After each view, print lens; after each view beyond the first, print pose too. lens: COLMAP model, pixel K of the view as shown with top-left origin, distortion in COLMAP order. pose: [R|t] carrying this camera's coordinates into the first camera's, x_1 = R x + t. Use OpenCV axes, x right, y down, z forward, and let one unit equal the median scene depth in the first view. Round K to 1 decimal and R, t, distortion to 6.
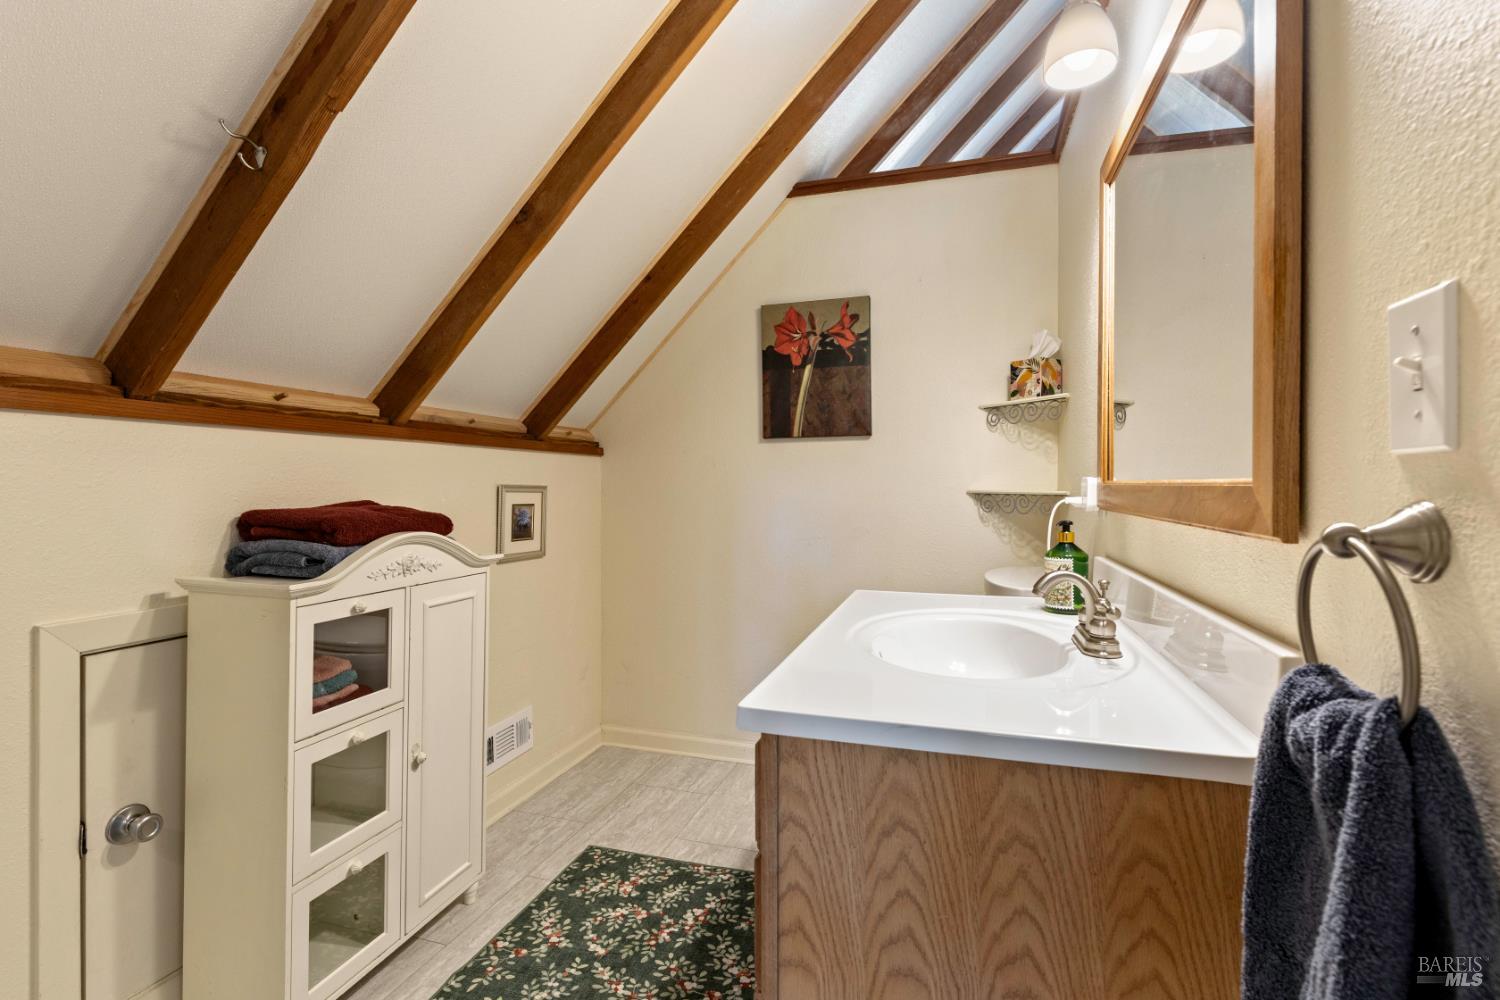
lens RADIAL K [[676.7, 0, 743.2], [0, 676.7, 492.4], [0, 0, 1]] dist [-0.004978, -0.000946]
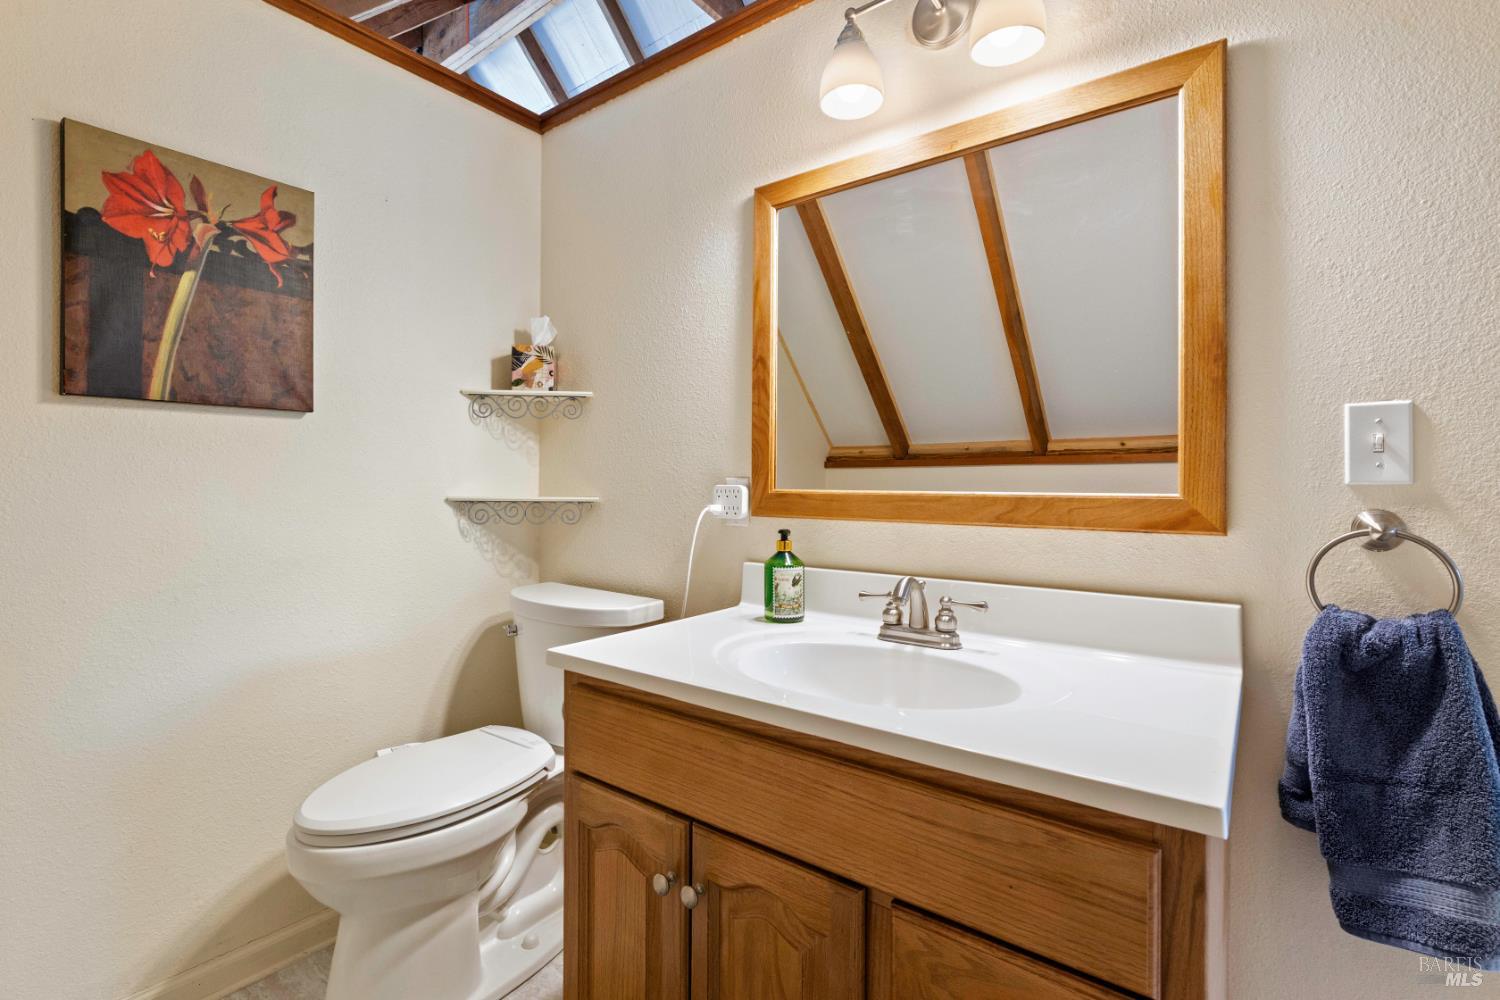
lens RADIAL K [[676.7, 0, 743.7], [0, 676.7, 492.3], [0, 0, 1]] dist [-0.004978, -0.000946]
pose [[0.352155, -0.003645, 0.935935, -0.263040], [0.003497, 0.999991, 0.002579, -0.008970], [-0.935935, 0.002364, 0.352164, 0.395166]]
